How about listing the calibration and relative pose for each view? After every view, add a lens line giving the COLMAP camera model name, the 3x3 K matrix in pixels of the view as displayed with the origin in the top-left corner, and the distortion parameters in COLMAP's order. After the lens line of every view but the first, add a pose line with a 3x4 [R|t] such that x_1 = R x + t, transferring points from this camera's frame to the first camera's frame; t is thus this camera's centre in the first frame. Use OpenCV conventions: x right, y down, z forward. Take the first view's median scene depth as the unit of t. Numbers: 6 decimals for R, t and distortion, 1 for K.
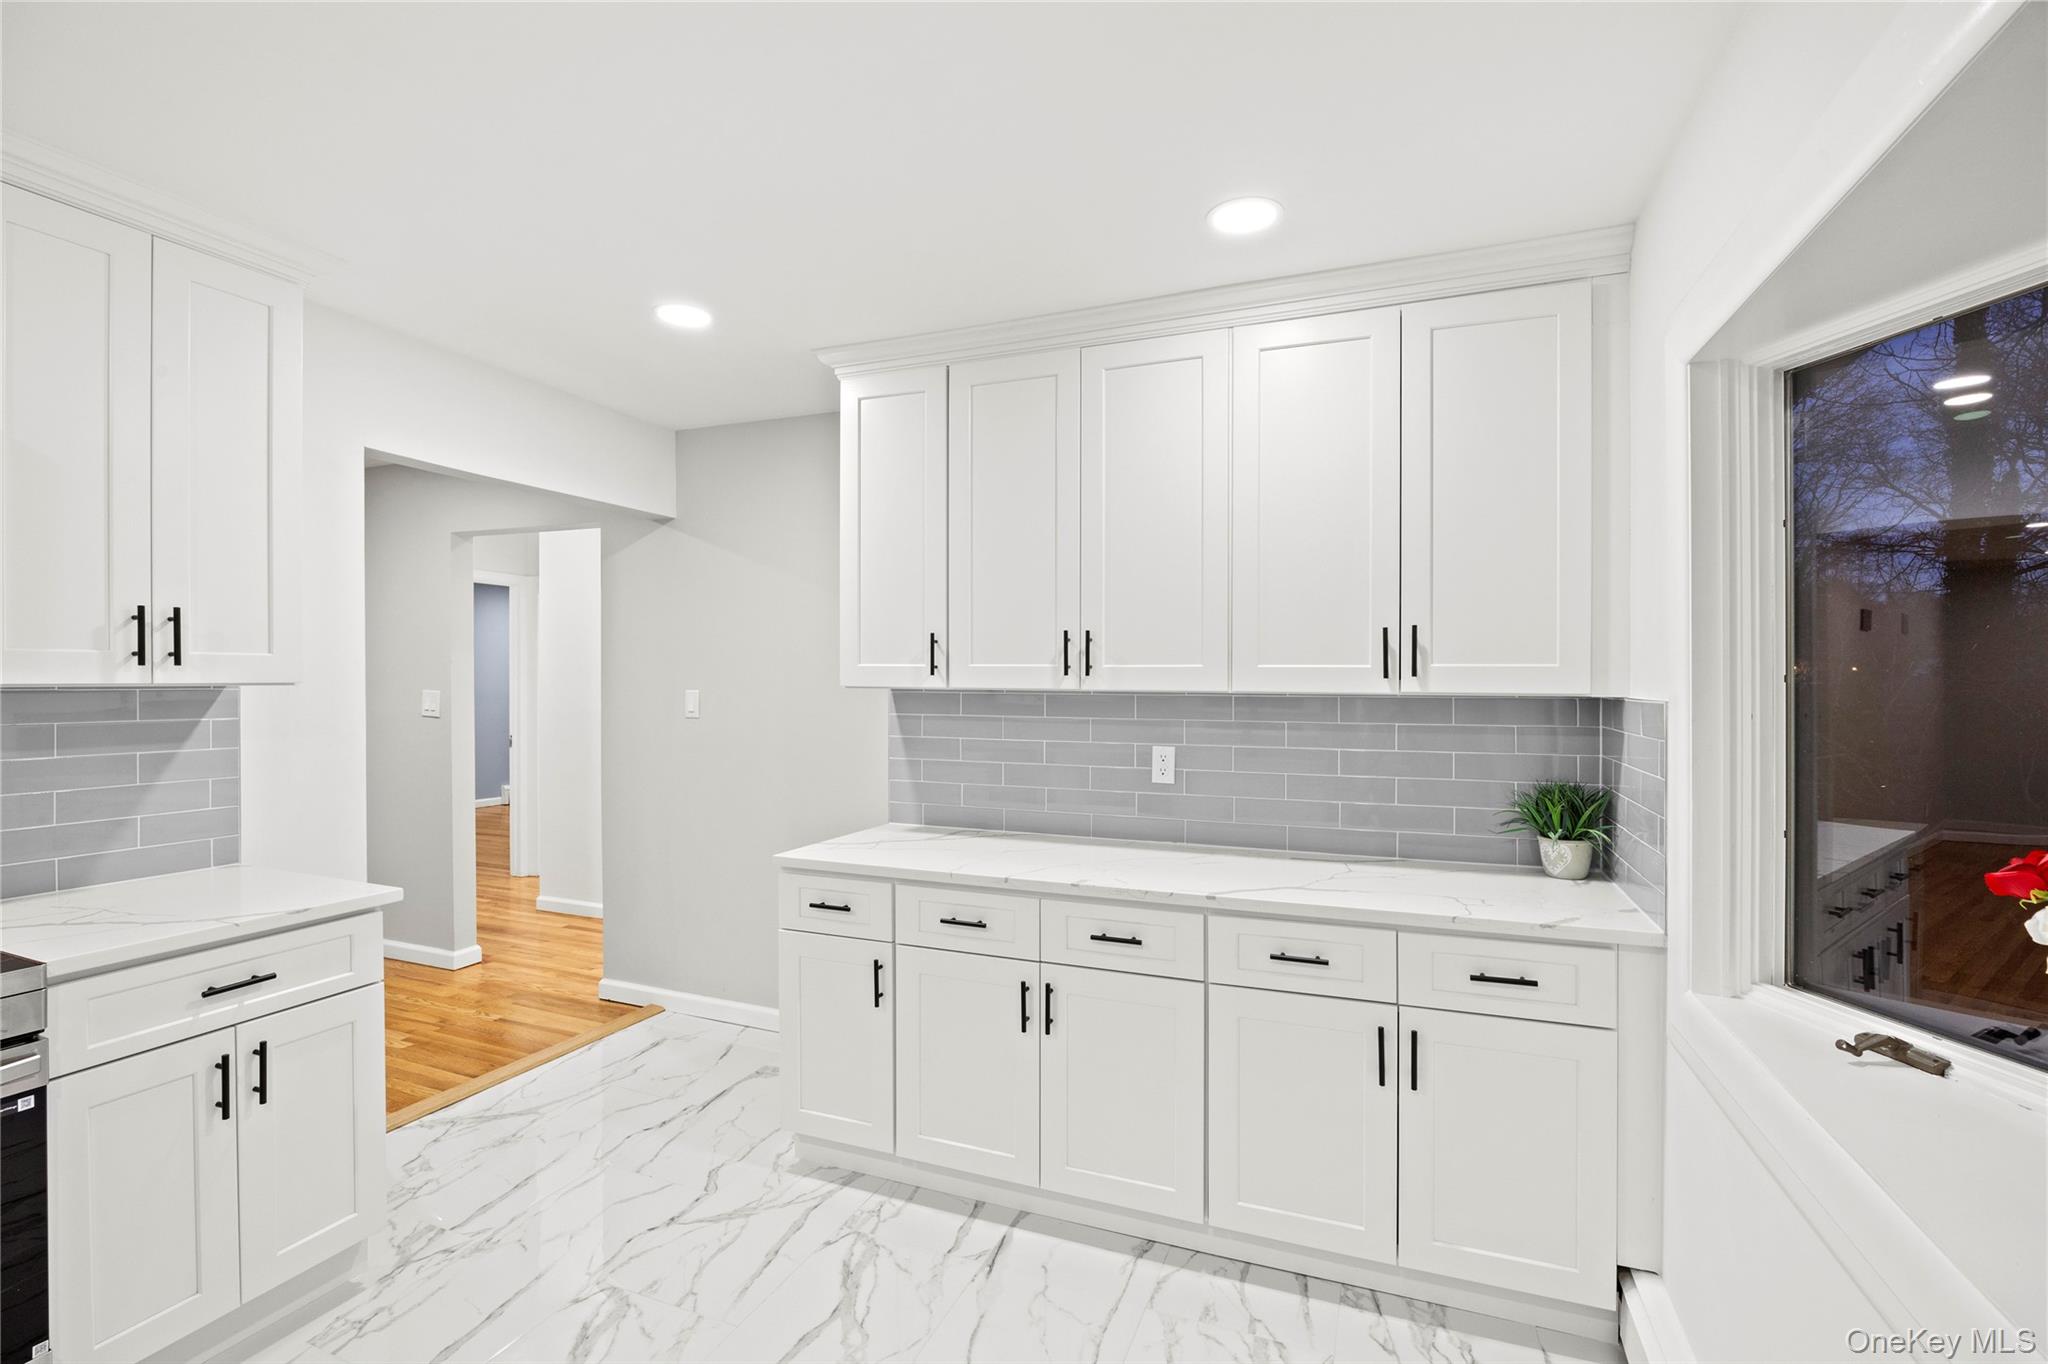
lens RADIAL K [[937.1, 0, 1020.9], [0, 937.1, 677.7], [0, 0, 1]] dist [-0.013895, 0.000243]
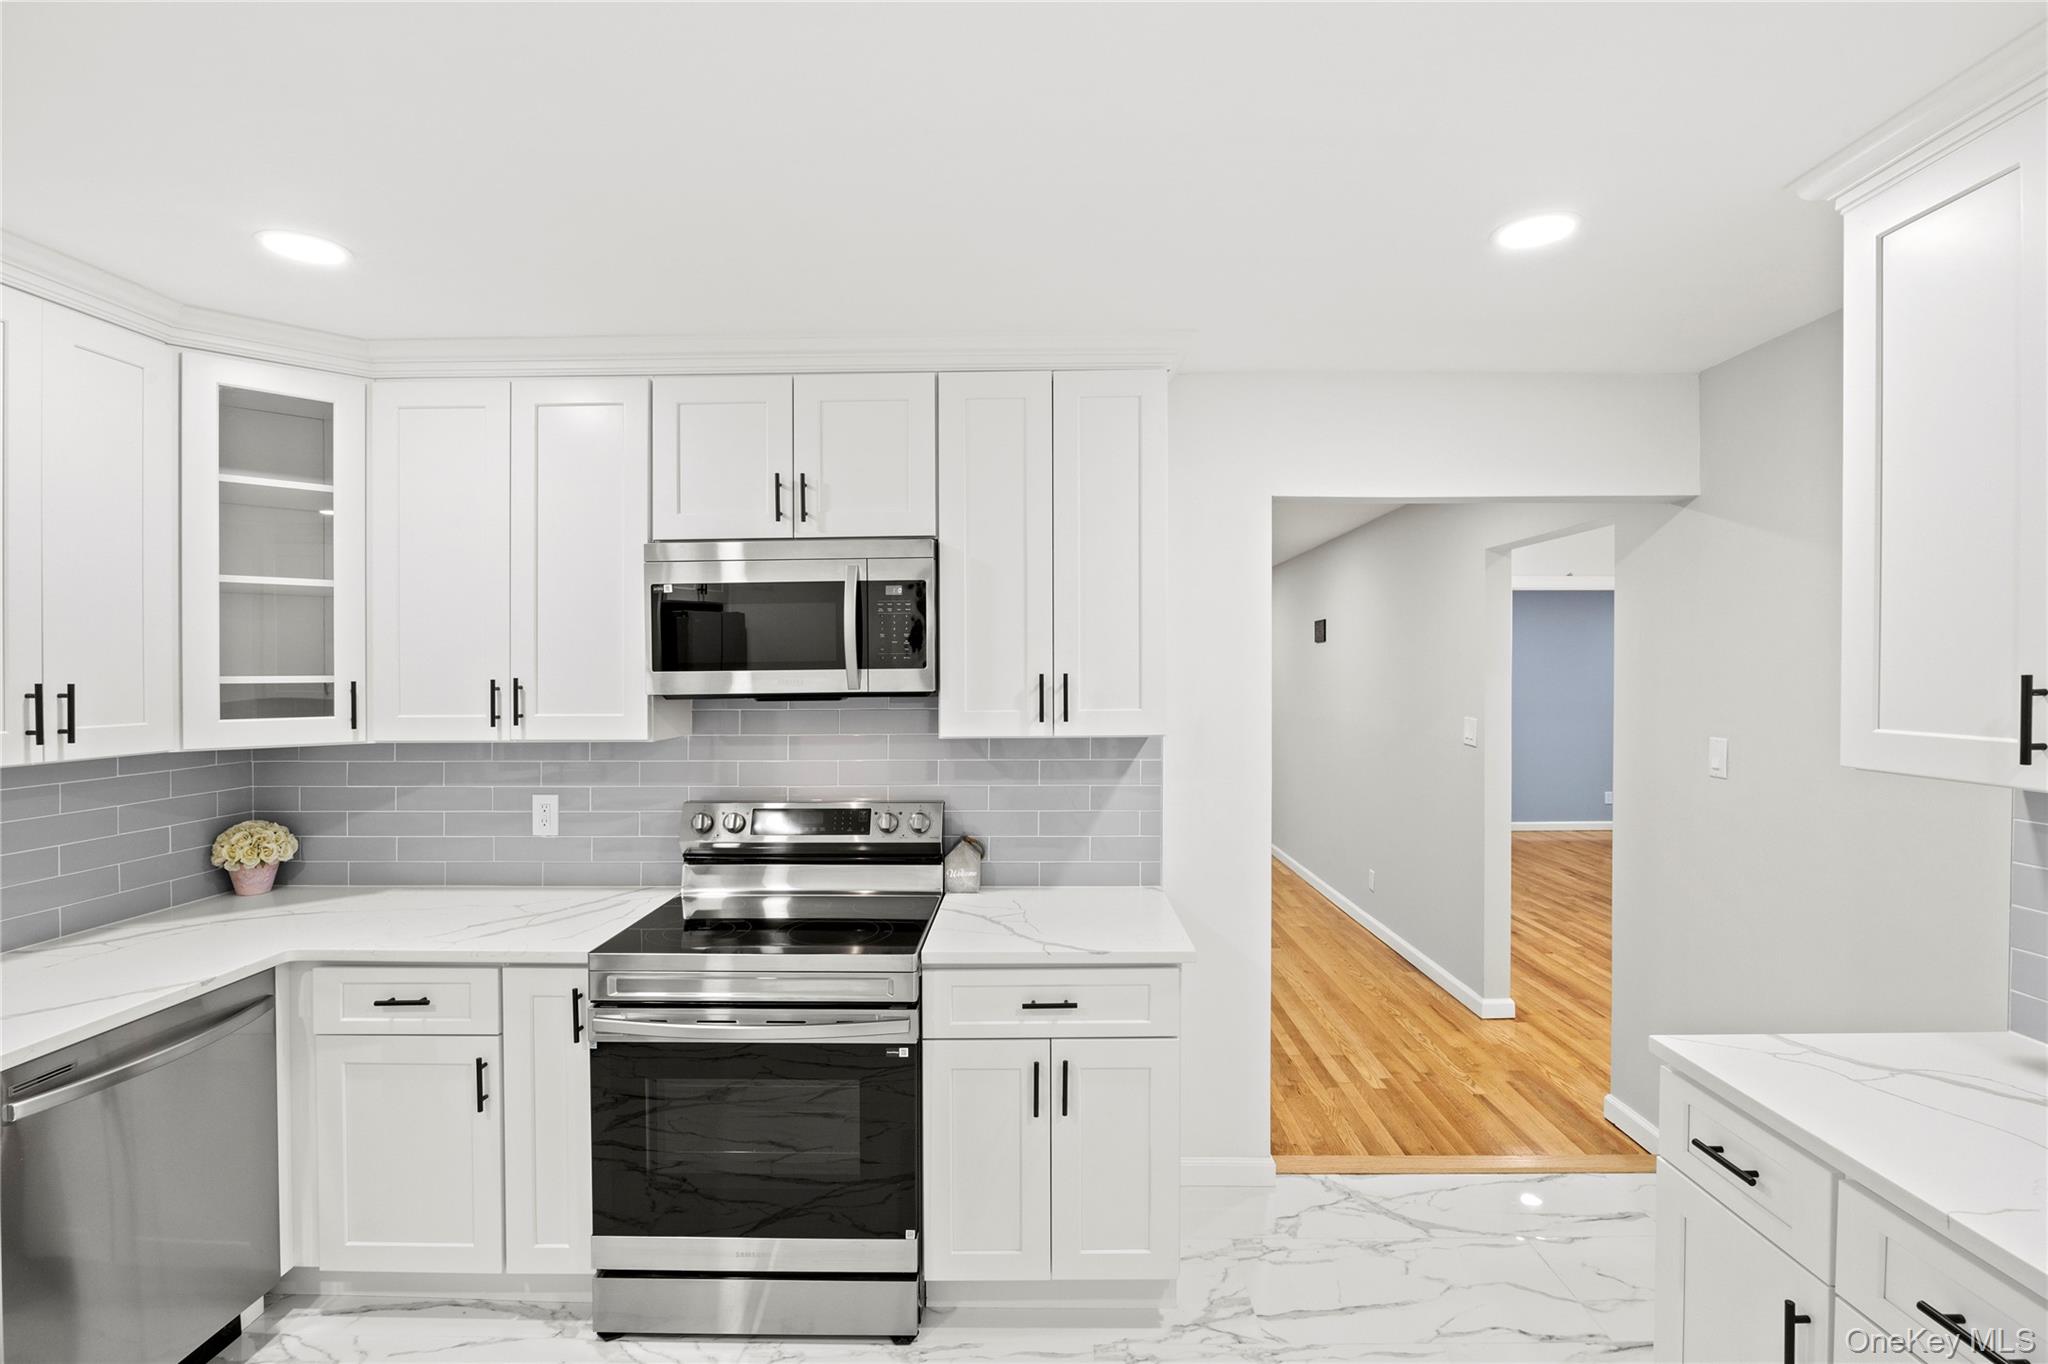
lens RADIAL K [[942.2, 0, 1016.5], [0, 942.2, 686.9], [0, 0, 1]] dist [-0.019376, -0.000143]
pose [[0.358857, 0.005131, -0.933379, 0.144686], [0.009843, 0.999908, 0.009281, -0.047861], [0.933341, -0.012518, 0.358773, 0.338394]]
